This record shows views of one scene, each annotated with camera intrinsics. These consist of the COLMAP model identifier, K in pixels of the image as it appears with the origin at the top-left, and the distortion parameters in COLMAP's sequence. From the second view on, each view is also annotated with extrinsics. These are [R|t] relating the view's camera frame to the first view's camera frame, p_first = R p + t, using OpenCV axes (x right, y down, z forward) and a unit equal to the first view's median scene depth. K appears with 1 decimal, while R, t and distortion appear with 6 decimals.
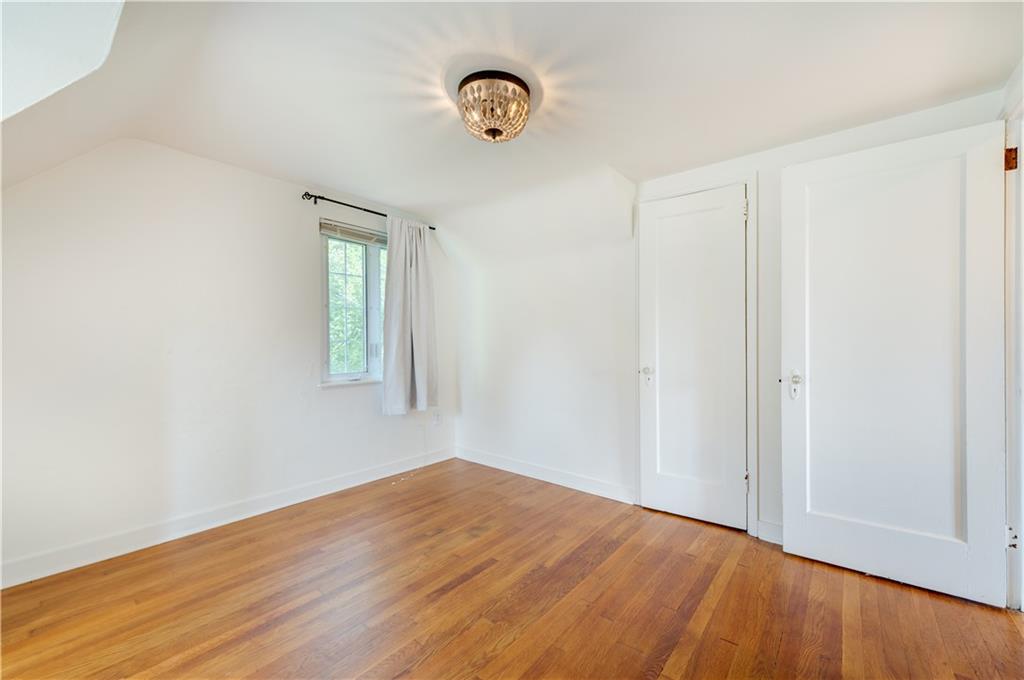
lens RADIAL K [[413.3, 0, 516.1], [0, 413.3, 342.6], [0, 0, 1]] dist [0.010143, 0.000461]
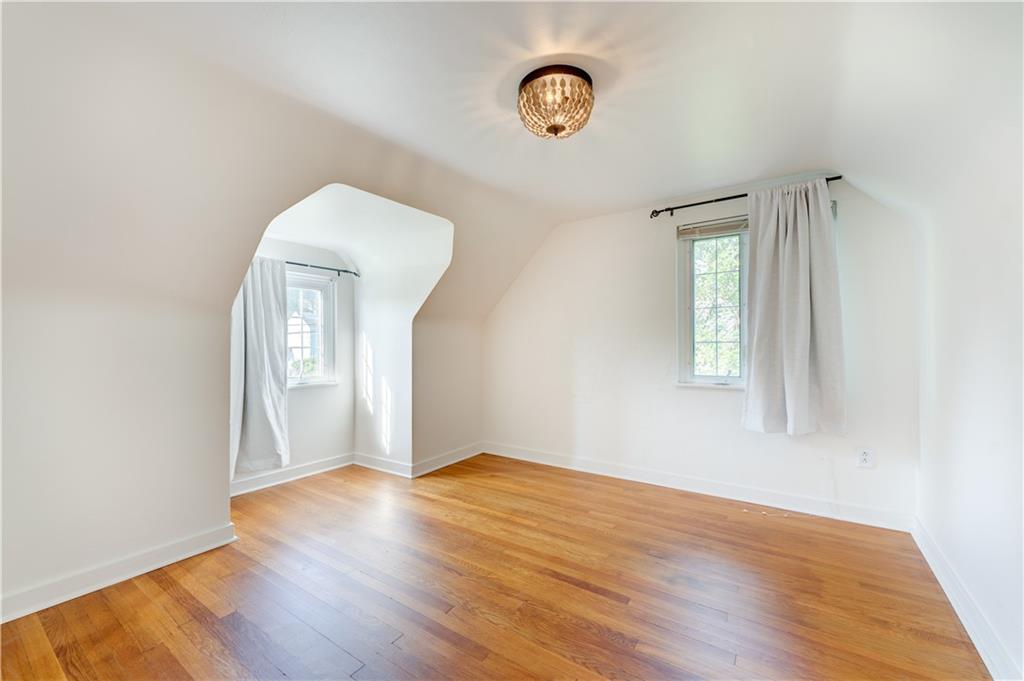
lens RADIAL K [[413.3, 0, 513.9], [0, 413.3, 342.6], [0, 0, 1]] dist [0.010143, 0.000461]
pose [[0.081825, -0.006655, -0.996624, 0.639101], [0.004529, 0.999970, -0.006306, 0.001096], [0.996636, -0.003998, 0.081853, 0.578219]]
